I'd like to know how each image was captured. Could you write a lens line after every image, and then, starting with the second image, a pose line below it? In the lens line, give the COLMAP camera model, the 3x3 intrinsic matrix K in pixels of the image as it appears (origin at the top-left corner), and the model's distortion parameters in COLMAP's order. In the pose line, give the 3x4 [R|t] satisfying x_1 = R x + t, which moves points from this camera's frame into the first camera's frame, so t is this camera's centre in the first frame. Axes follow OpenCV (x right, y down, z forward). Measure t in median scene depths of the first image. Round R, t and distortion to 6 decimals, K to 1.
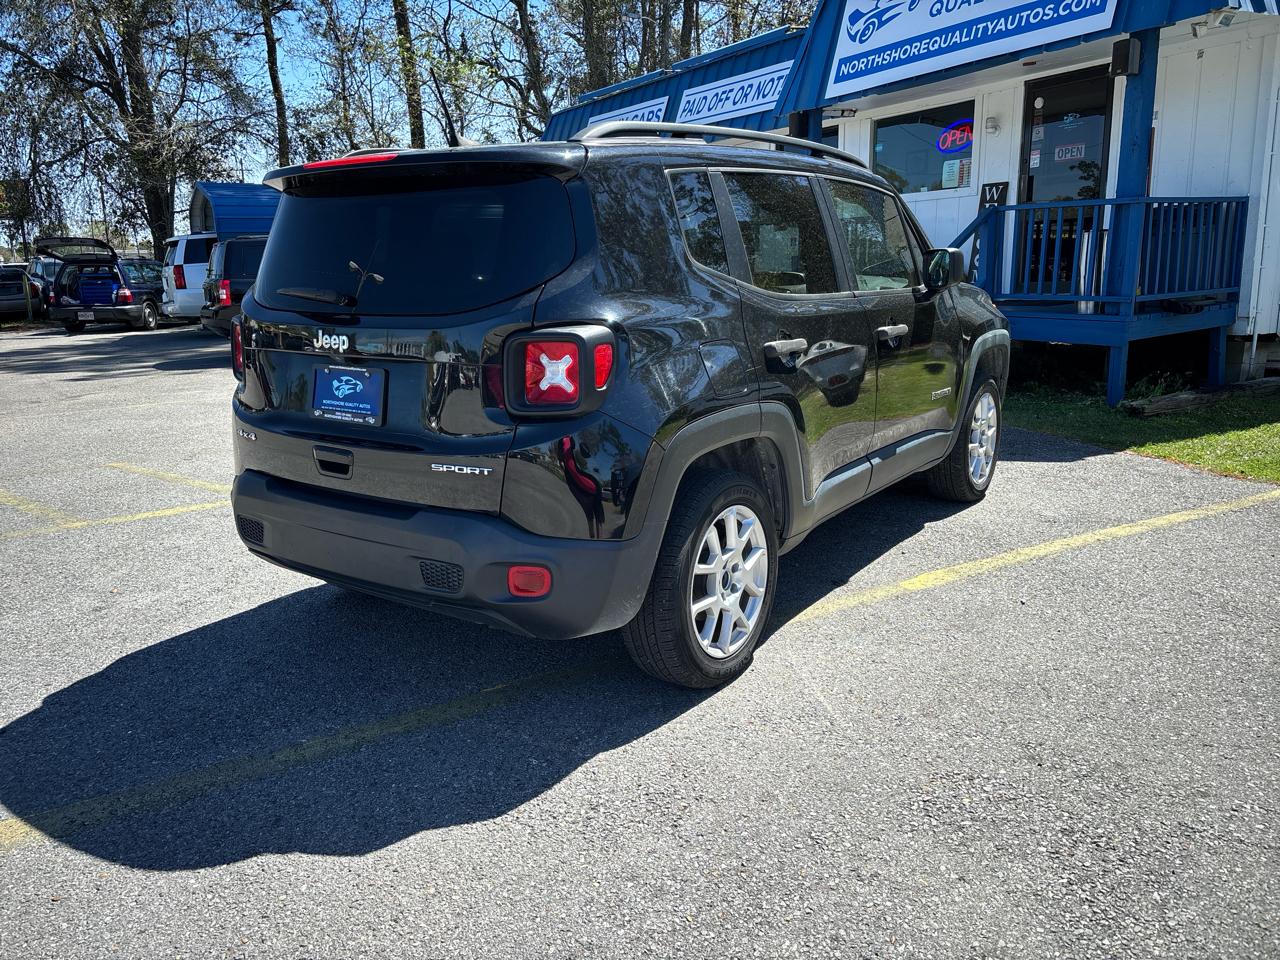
lens RADIAL K [[944.0, 0, 640.0], [0, 944.0, 480.0], [0, 0, 1]] dist [0.058900, -0.048926]
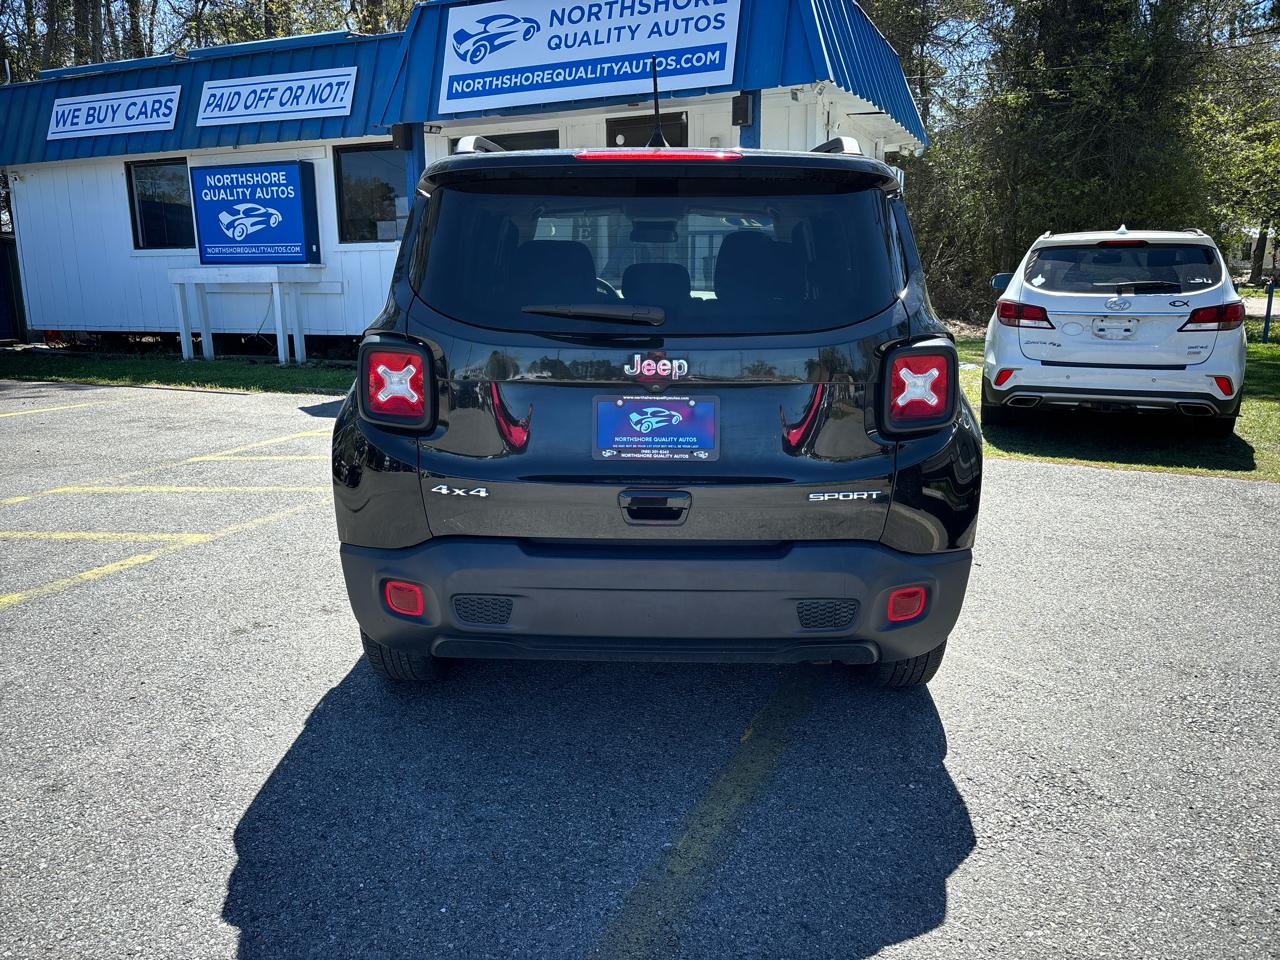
lens RADIAL K [[944.0, 0, 640.0], [0, 944.0, 480.0], [0, 0, 1]] dist [0.058900, -0.048926]
pose [[0.831863, -0.102629, 0.545409, -0.590476], [0.112292, 0.993551, 0.015686, -0.043795], [-0.543502, 0.048196, 0.838023, 0.220517]]
